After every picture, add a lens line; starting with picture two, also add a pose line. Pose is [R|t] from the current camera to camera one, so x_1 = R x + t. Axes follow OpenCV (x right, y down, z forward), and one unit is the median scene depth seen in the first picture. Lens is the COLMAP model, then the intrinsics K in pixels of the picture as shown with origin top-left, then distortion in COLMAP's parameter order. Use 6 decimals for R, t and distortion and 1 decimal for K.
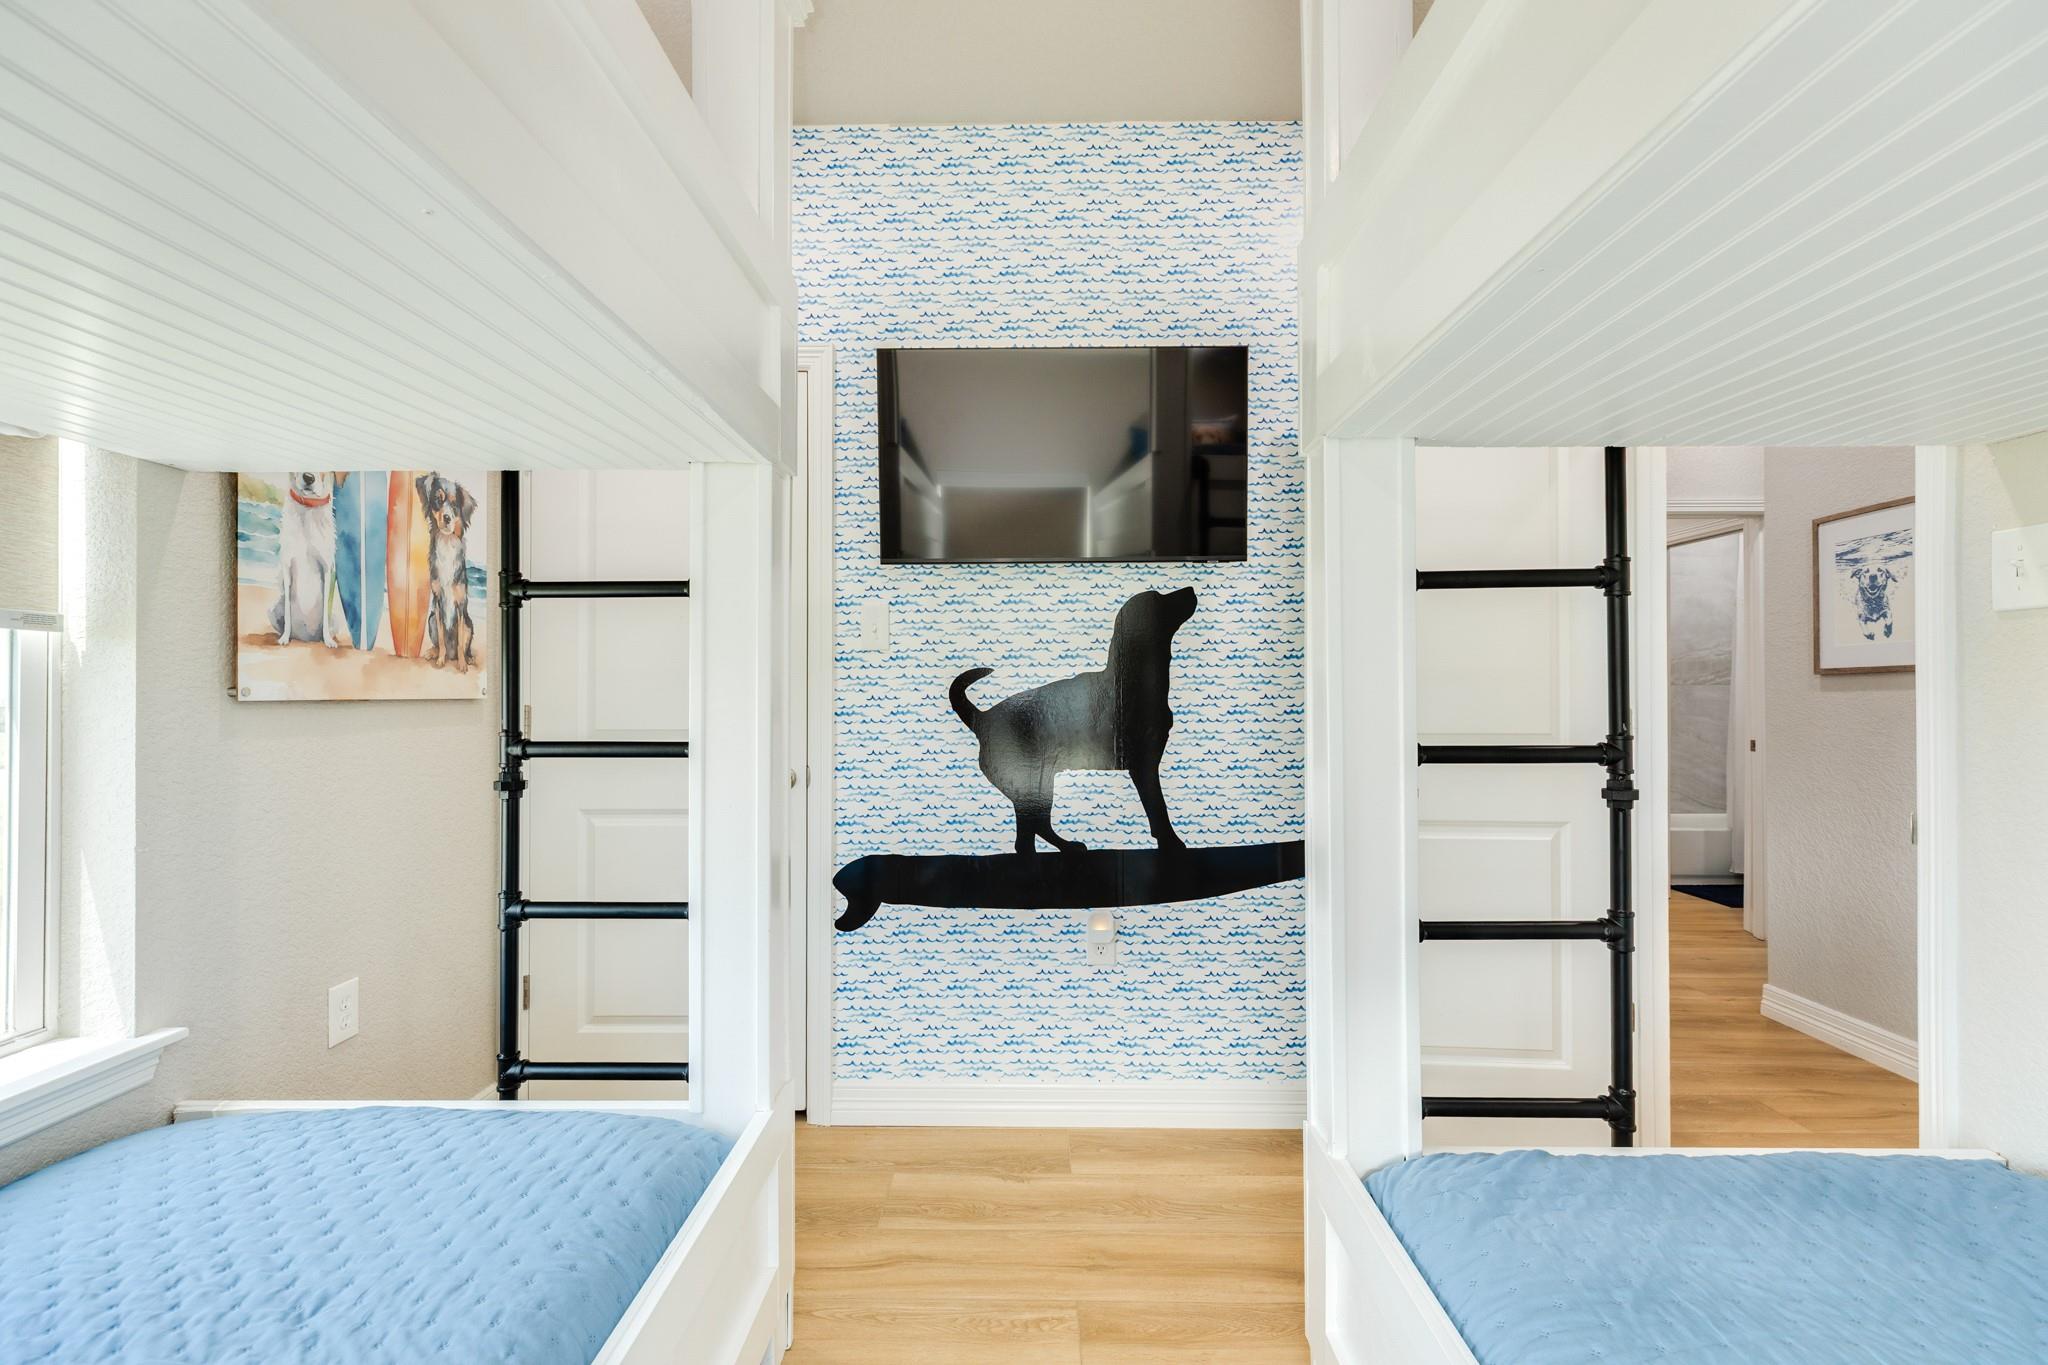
lens RADIAL K [[913.4, 0, 1022.1], [0, 913.4, 686.9], [0, 0, 1]] dist [0.005230, -0.000159]
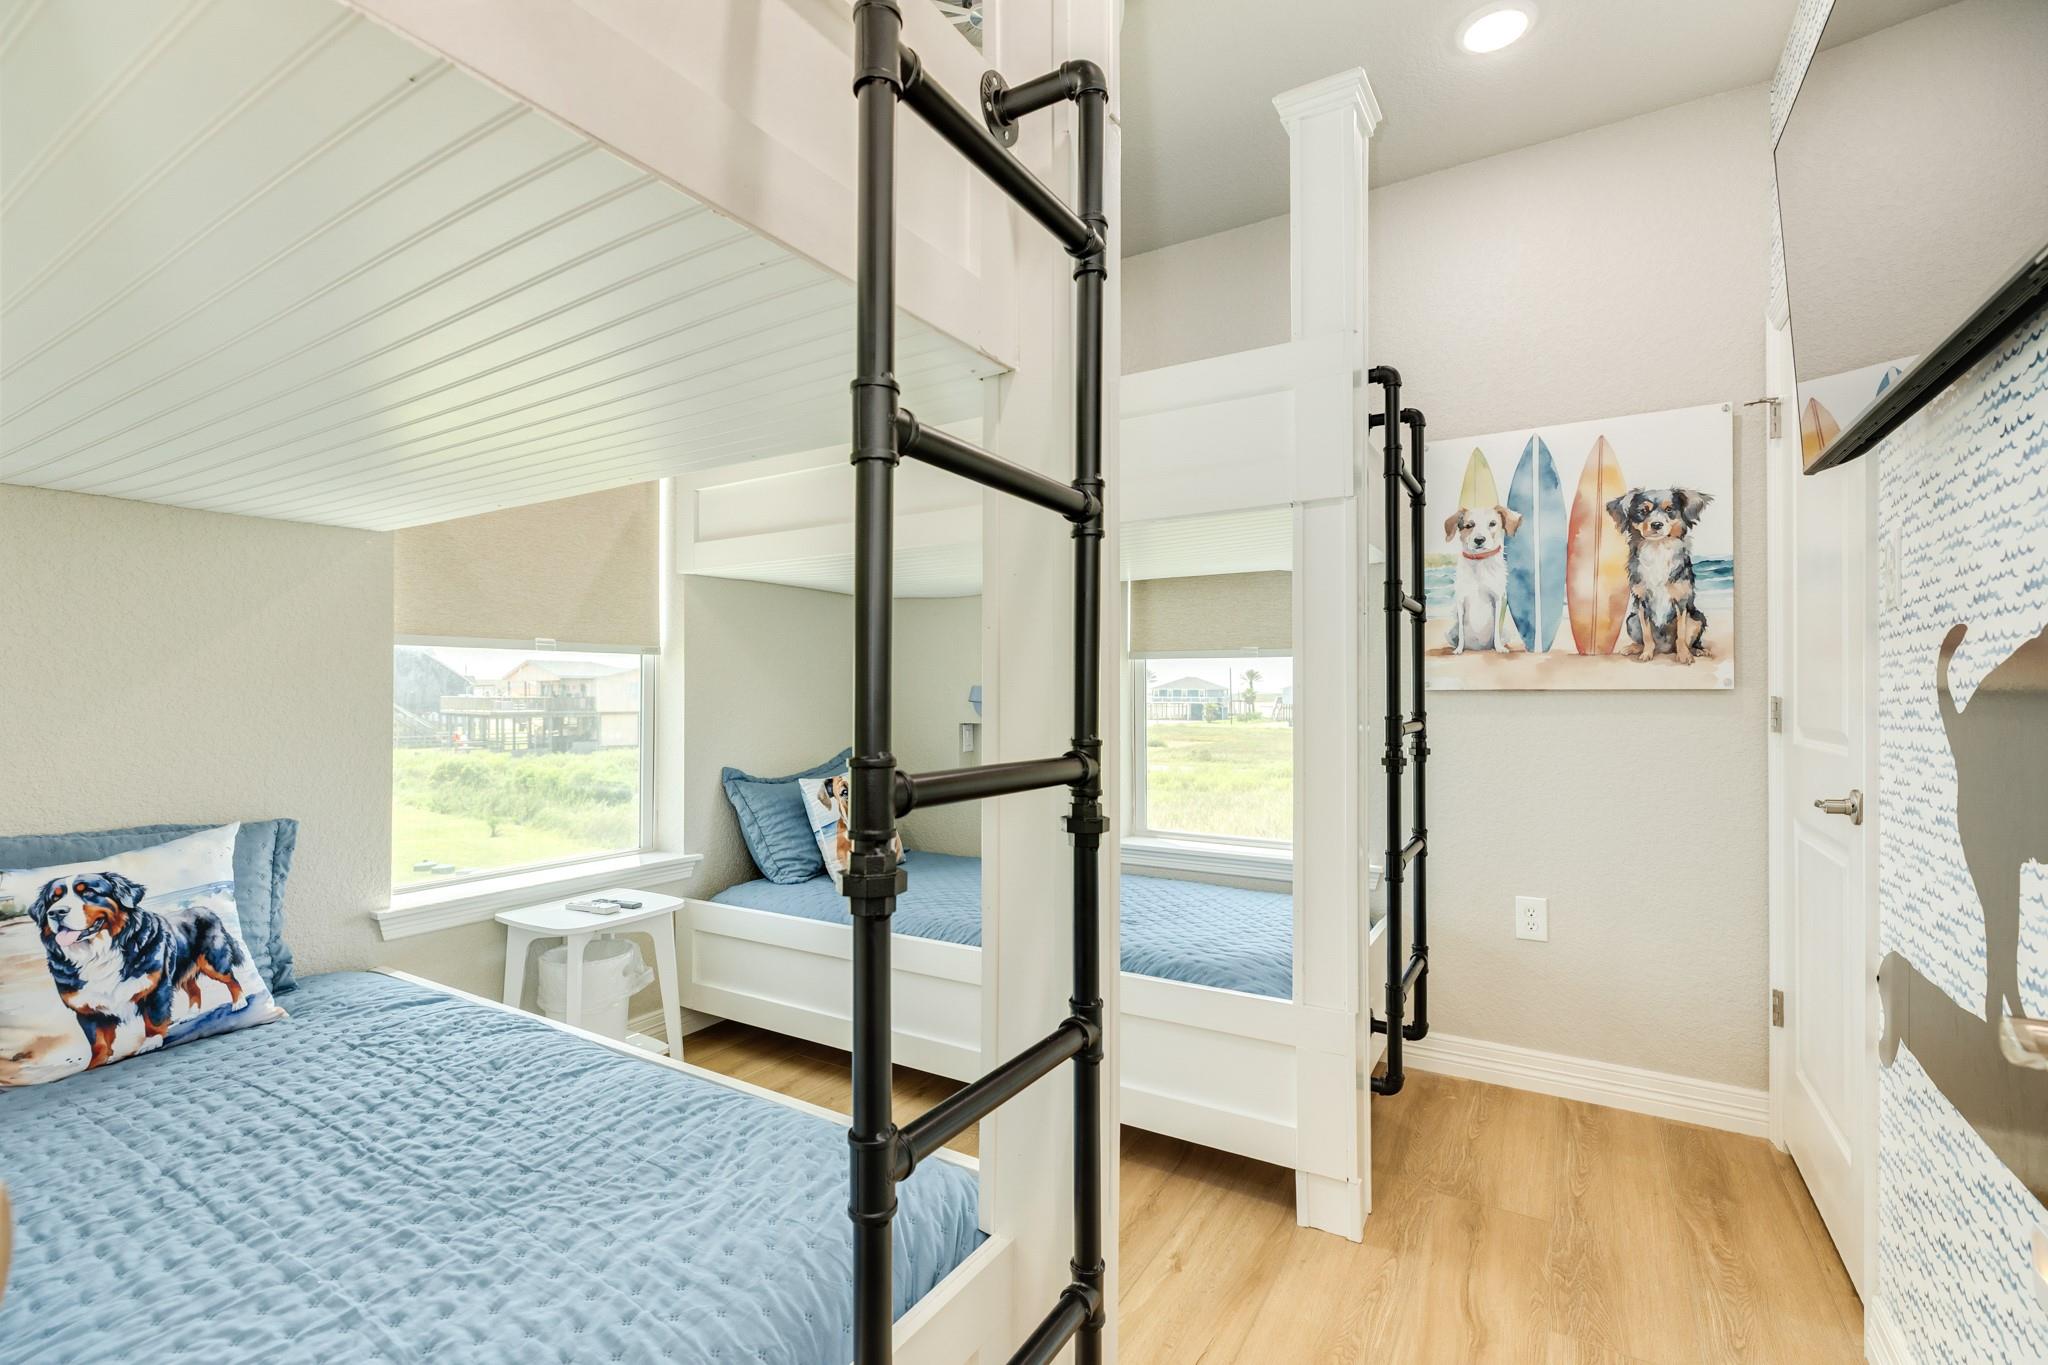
lens RADIAL K [[913.4, 0, 1019.8], [0, 913.4, 684.3], [0, 0, 1]] dist [0.005230, -0.000159]
pose [[-0.516073, -0.007135, -0.856515, 0.730116], [0.008035, 0.999881, -0.013171, 0.015890], [0.856507, -0.013679, -0.515954, 0.940038]]
